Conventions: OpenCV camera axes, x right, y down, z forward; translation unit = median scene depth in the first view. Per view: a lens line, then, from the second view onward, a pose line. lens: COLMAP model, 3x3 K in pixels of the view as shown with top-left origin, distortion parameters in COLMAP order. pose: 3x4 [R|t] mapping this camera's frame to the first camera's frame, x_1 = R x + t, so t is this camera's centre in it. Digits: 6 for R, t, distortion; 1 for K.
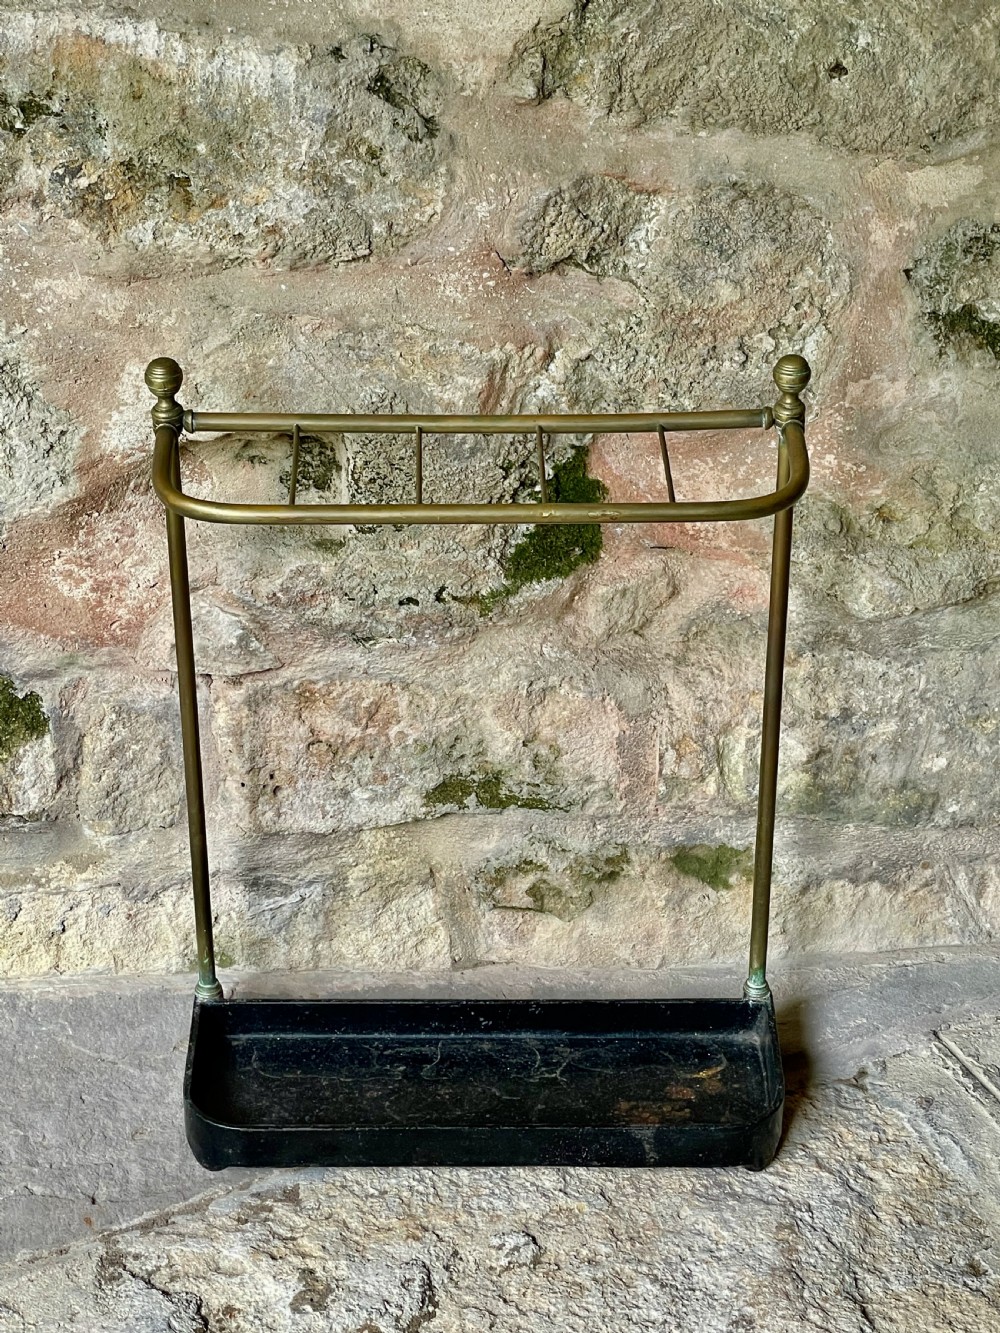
lens RADIAL K [[2907.5, 0, 494.6], [0, 2907.5, 663.6], [0, 0, 1]] dist [0.063020, 0.000000]
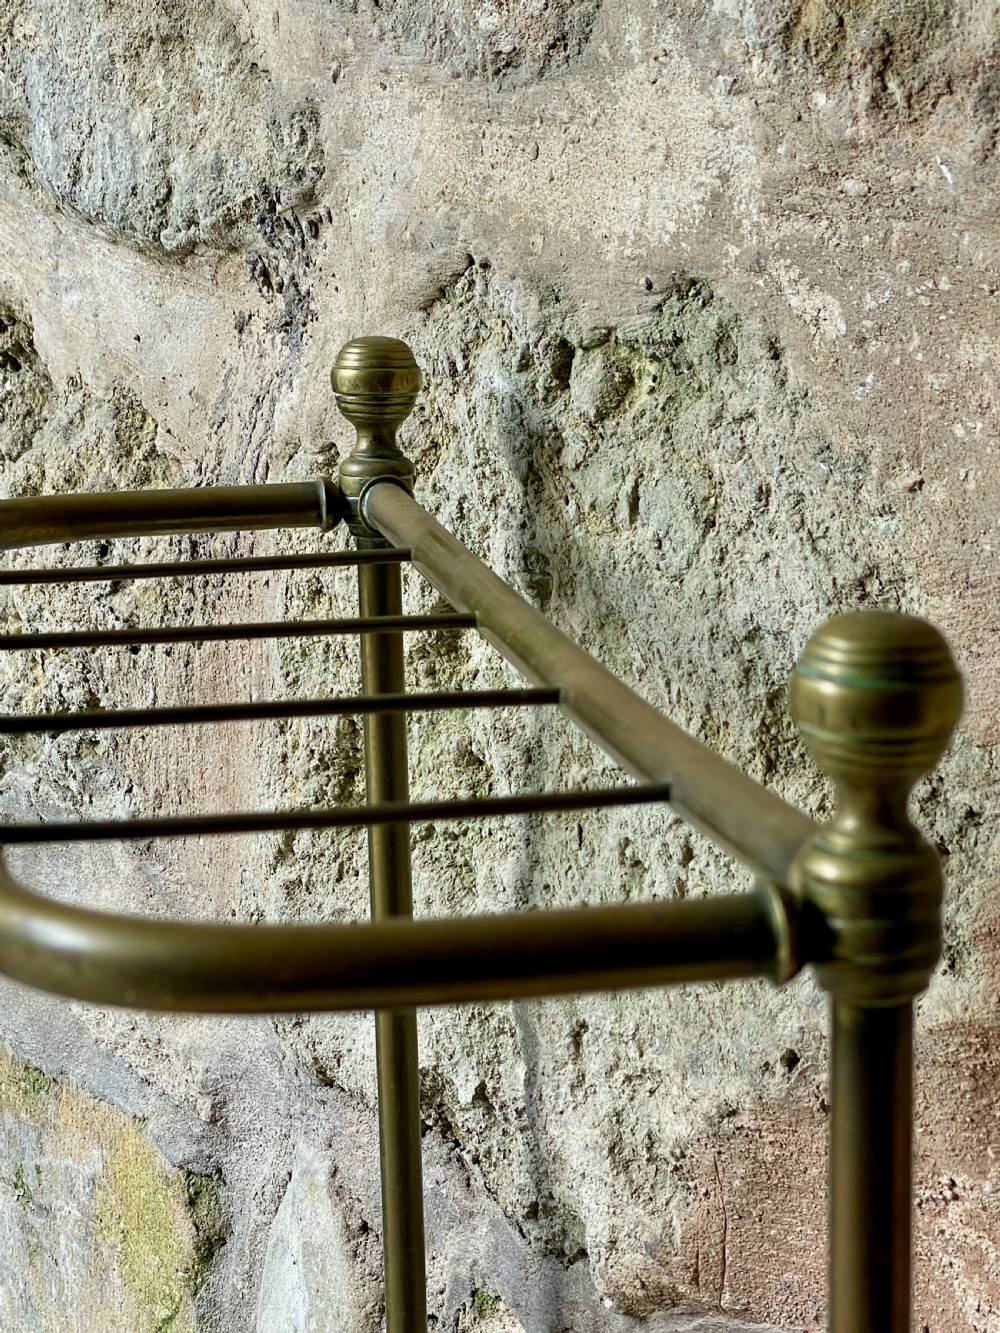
lens RADIAL K [[2907.5, 0, 529.3], [0, 2907.5, 646.6], [0, 0, 1]] dist [0.063020, 0.000000]
pose [[0.562556, 0.167773, -0.809557, 0.092359], [-0.408490, 0.907728, -0.095738, -0.041680], [0.718795, 0.384554, 0.579182, 0.728519]]
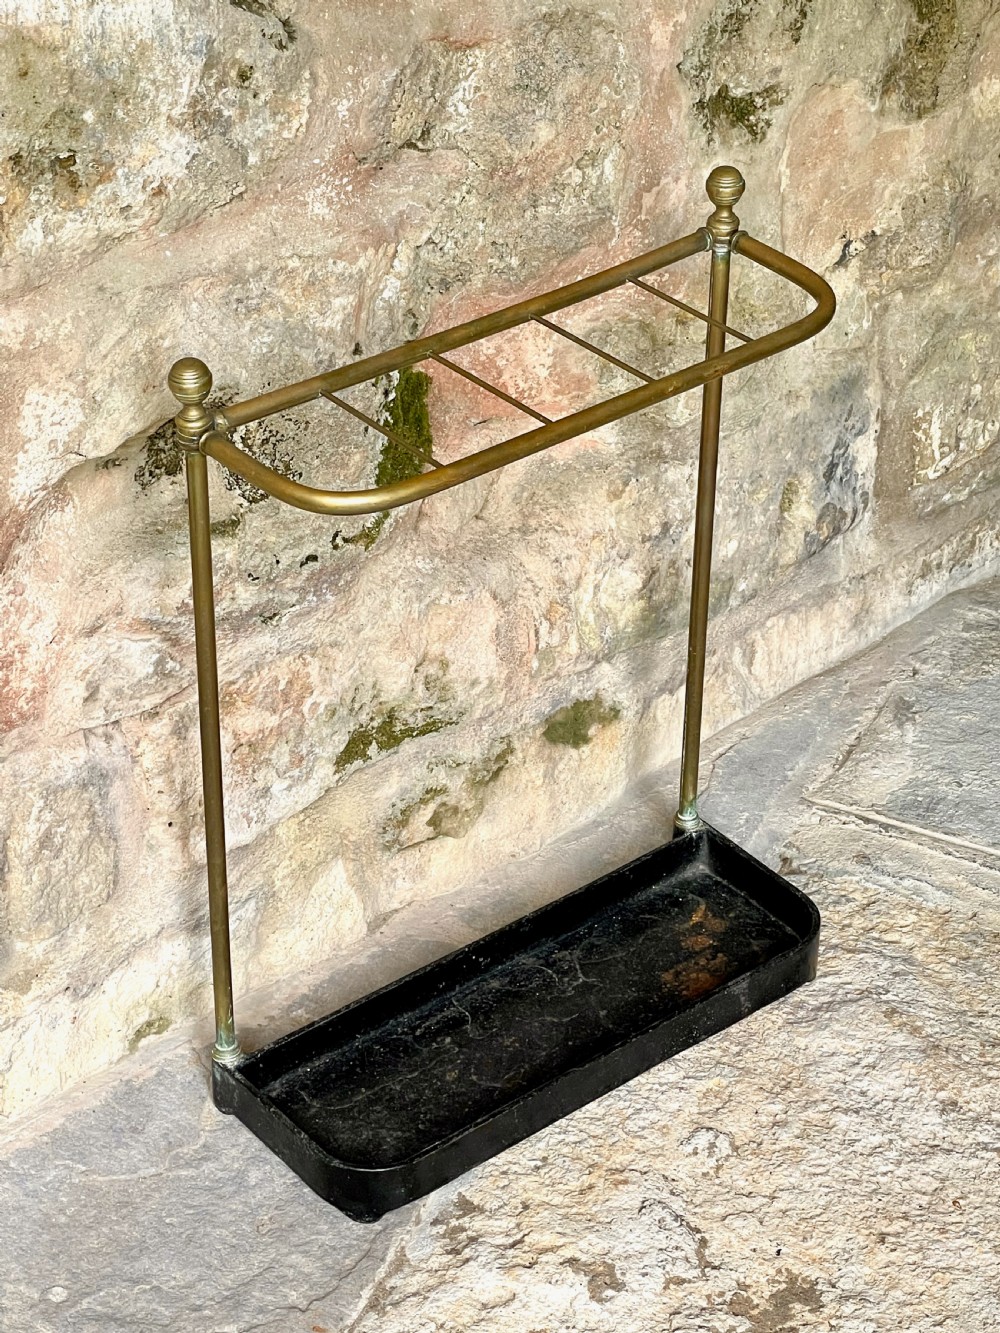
lens RADIAL K [[2907.5, 0, 477.3], [0, 2907.5, 678.3], [0, 0, 1]] dist [0.063020, 0.000000]
pose [[0.784114, -0.347881, 0.513950, -0.464620], [0.316761, 0.936472, 0.150607, -0.106208], [-0.533693, 0.044707, 0.844496, 0.209866]]
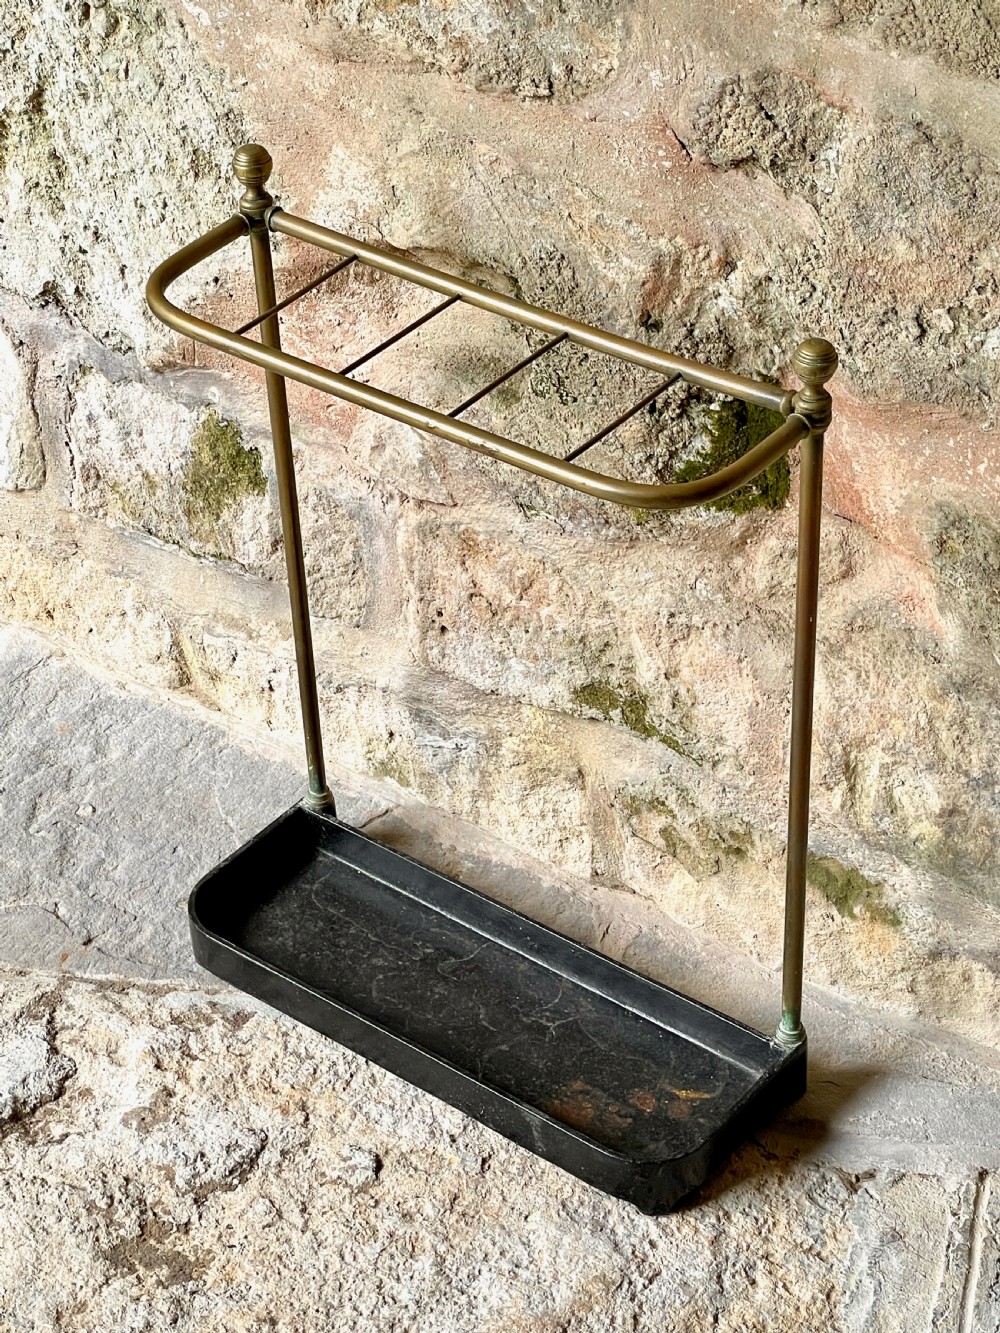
lens RADIAL K [[2907.5, 0, 489.7], [0, 2907.5, 678.3], [0, 0, 1]] dist [0.063020, 0.000000]
pose [[0.779635, 0.355523, -0.515531, 0.441589], [-0.296152, 0.934667, 0.196701, -0.135588], [0.551782, -0.000679, 0.833988, 0.227481]]
